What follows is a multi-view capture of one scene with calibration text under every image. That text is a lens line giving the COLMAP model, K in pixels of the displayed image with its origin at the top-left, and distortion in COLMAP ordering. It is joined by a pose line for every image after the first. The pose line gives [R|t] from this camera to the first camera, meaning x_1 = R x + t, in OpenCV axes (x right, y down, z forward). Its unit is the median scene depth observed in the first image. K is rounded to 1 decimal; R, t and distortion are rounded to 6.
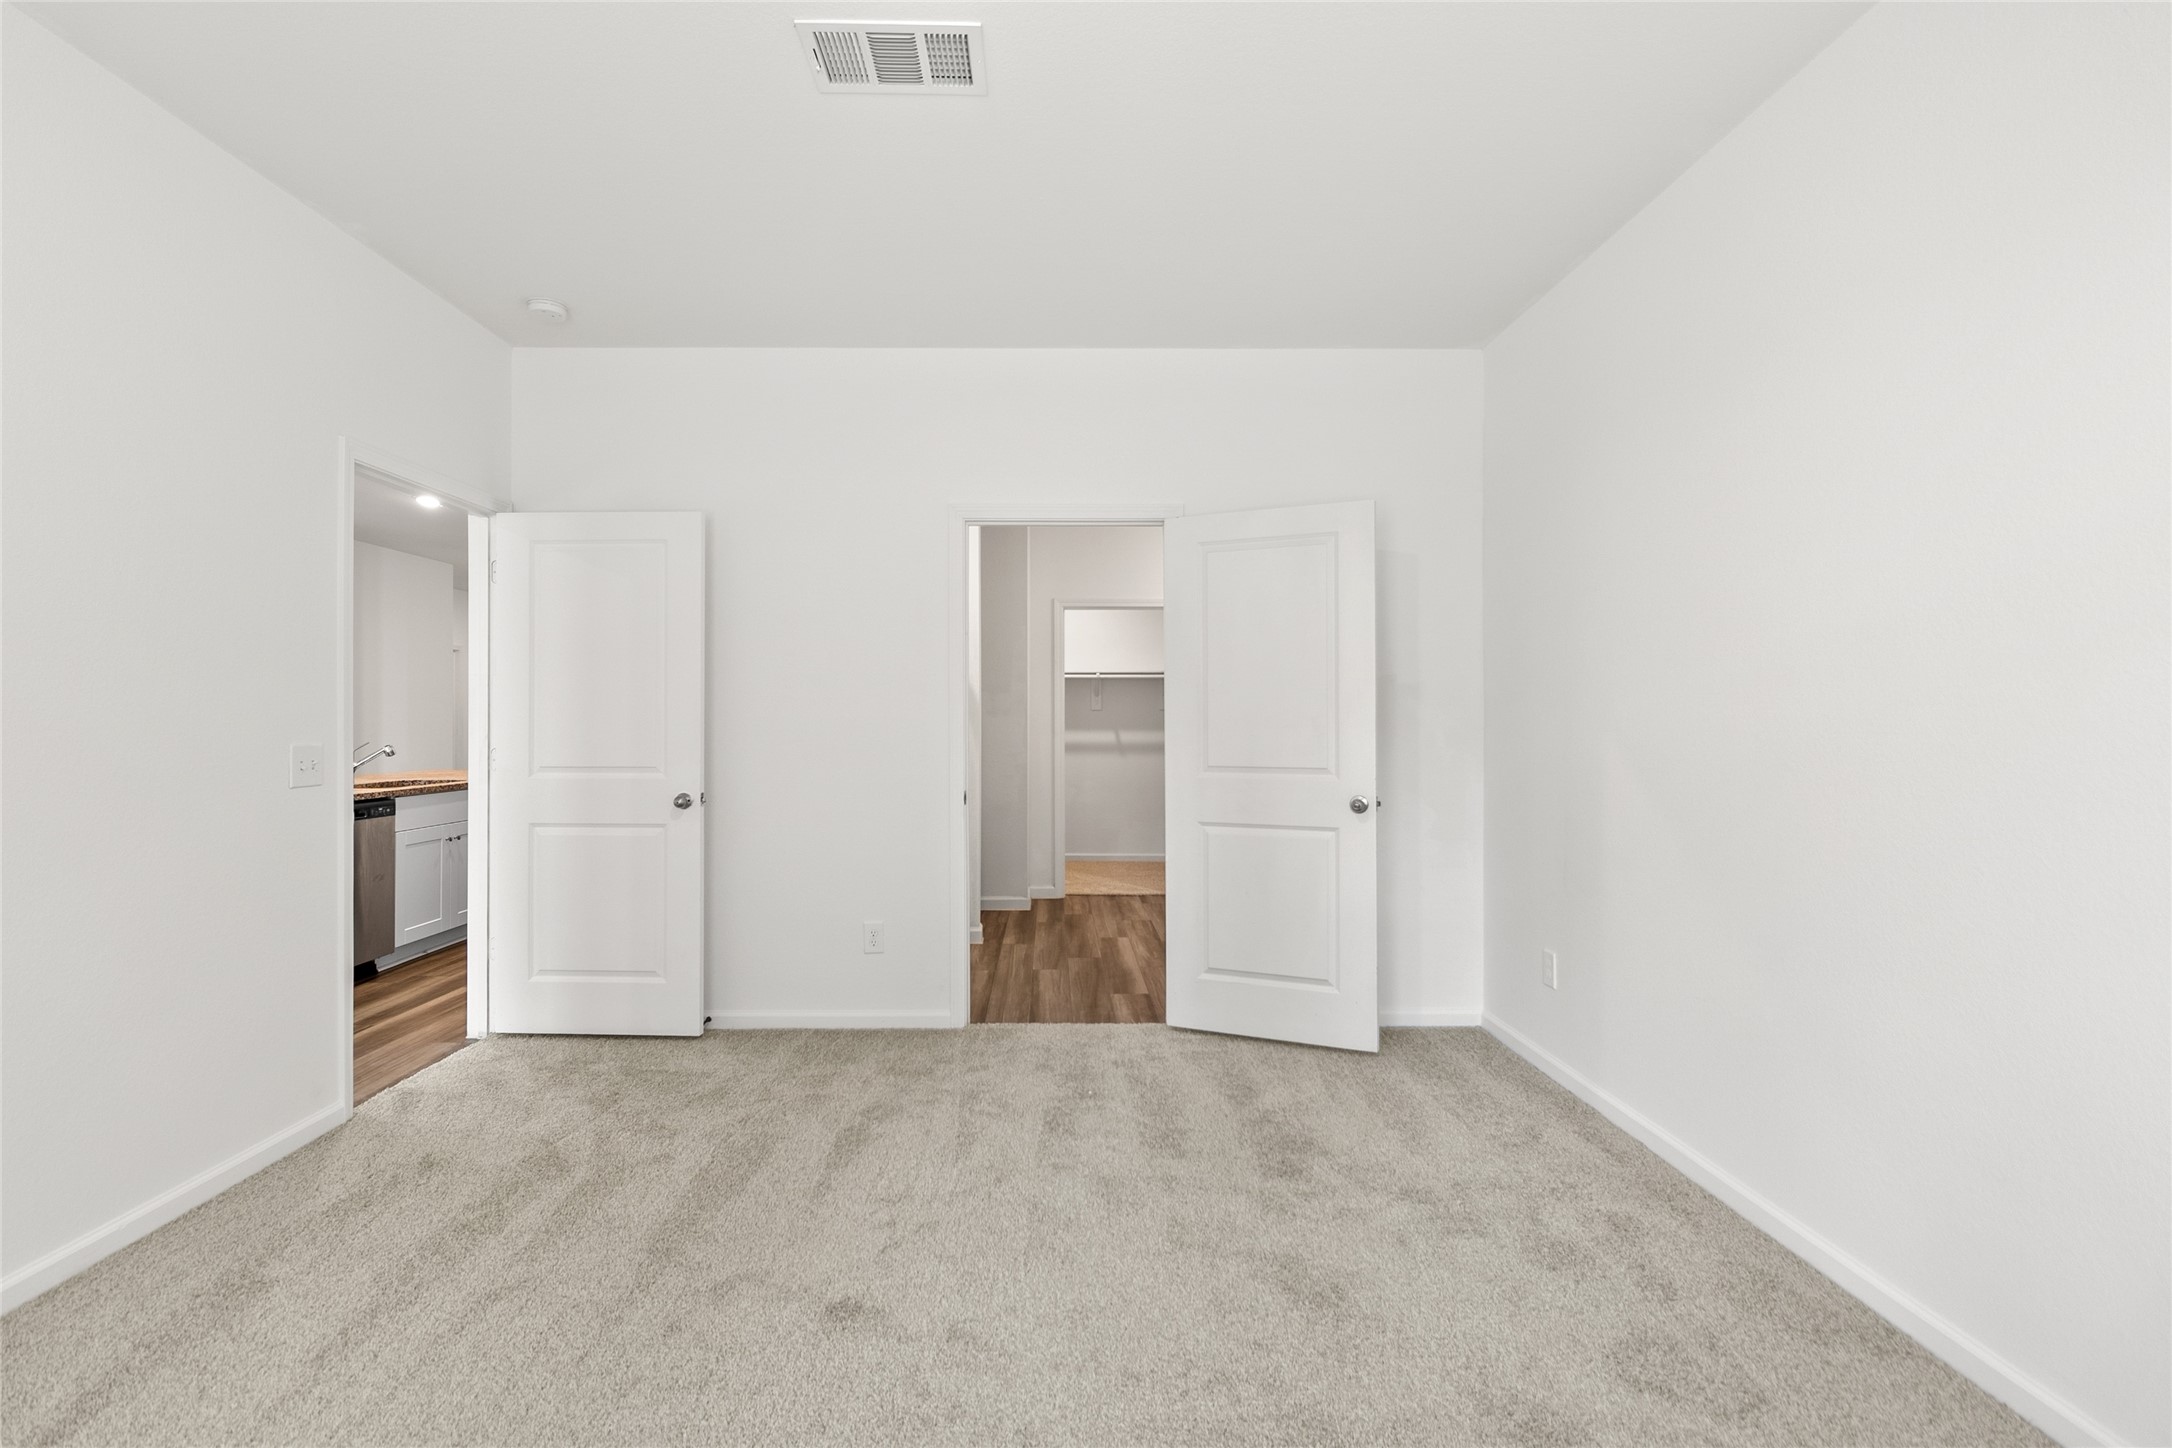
lens RADIAL K [[985.5, 0, 1068.3], [0, 985.5, 718.4], [0, 0, 1]] dist [-0.000195, 0.000468]
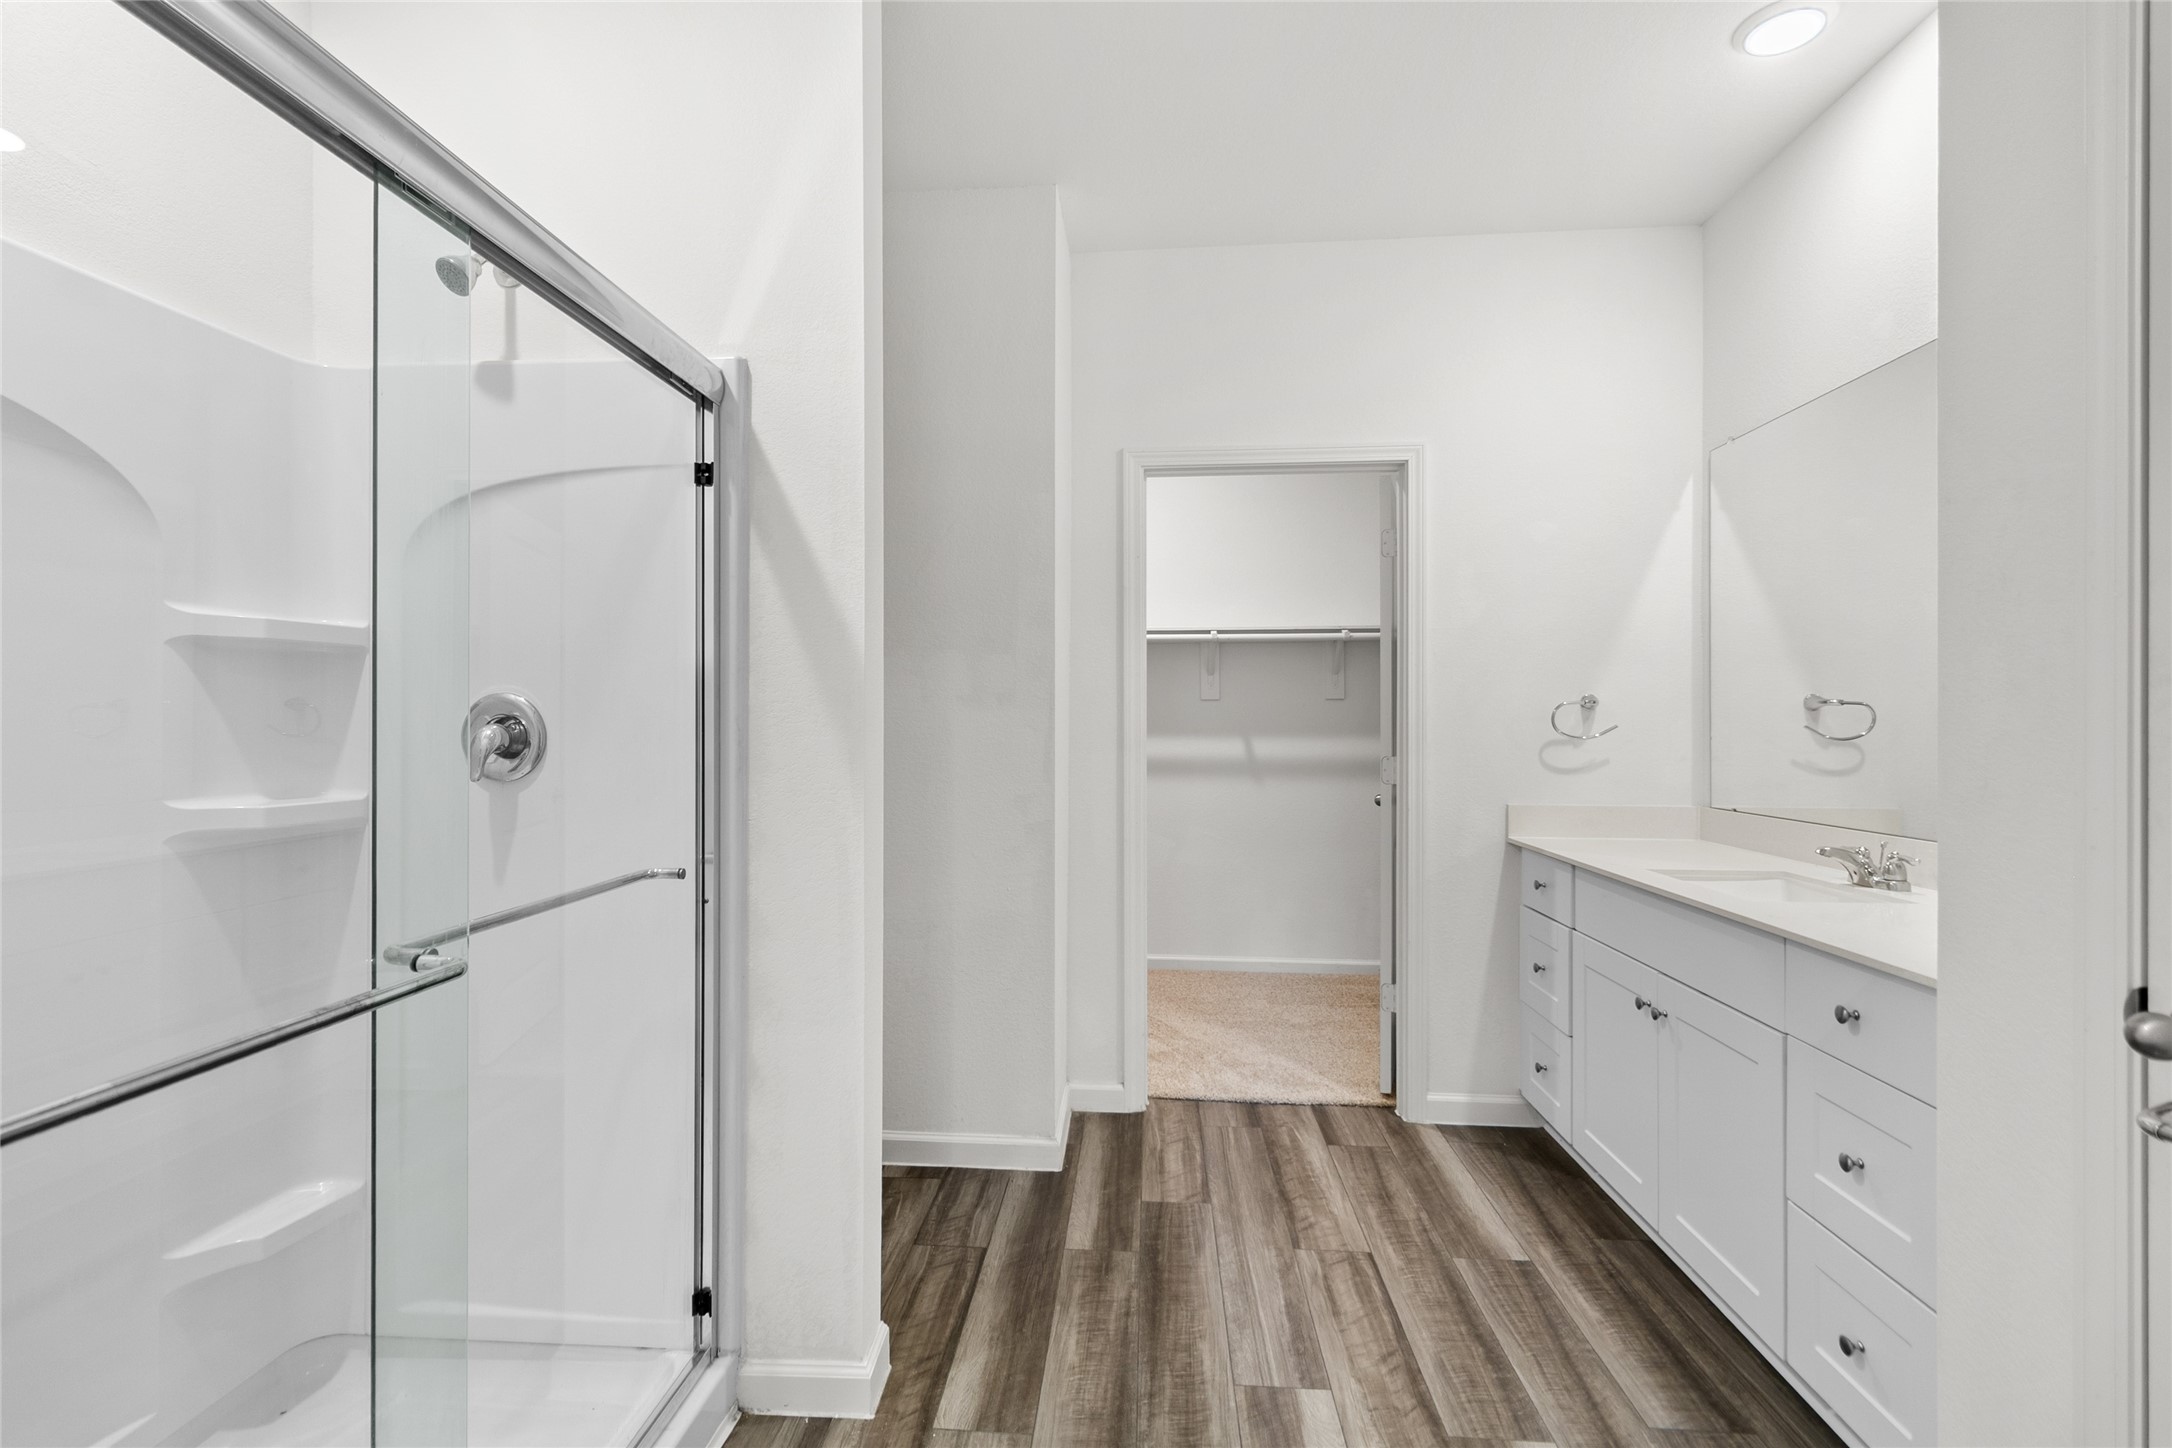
lens RADIAL K [[985.5, 0, 1068.3], [0, 985.5, 718.4], [0, 0, 1]] dist [-0.000195, 0.000468]
pose [[0.994954, -0.010888, -0.099737, 0.008151], [0.011185, 0.999935, 0.002414, 0.000266], [0.099704, -0.003517, 0.995011, 0.551456]]
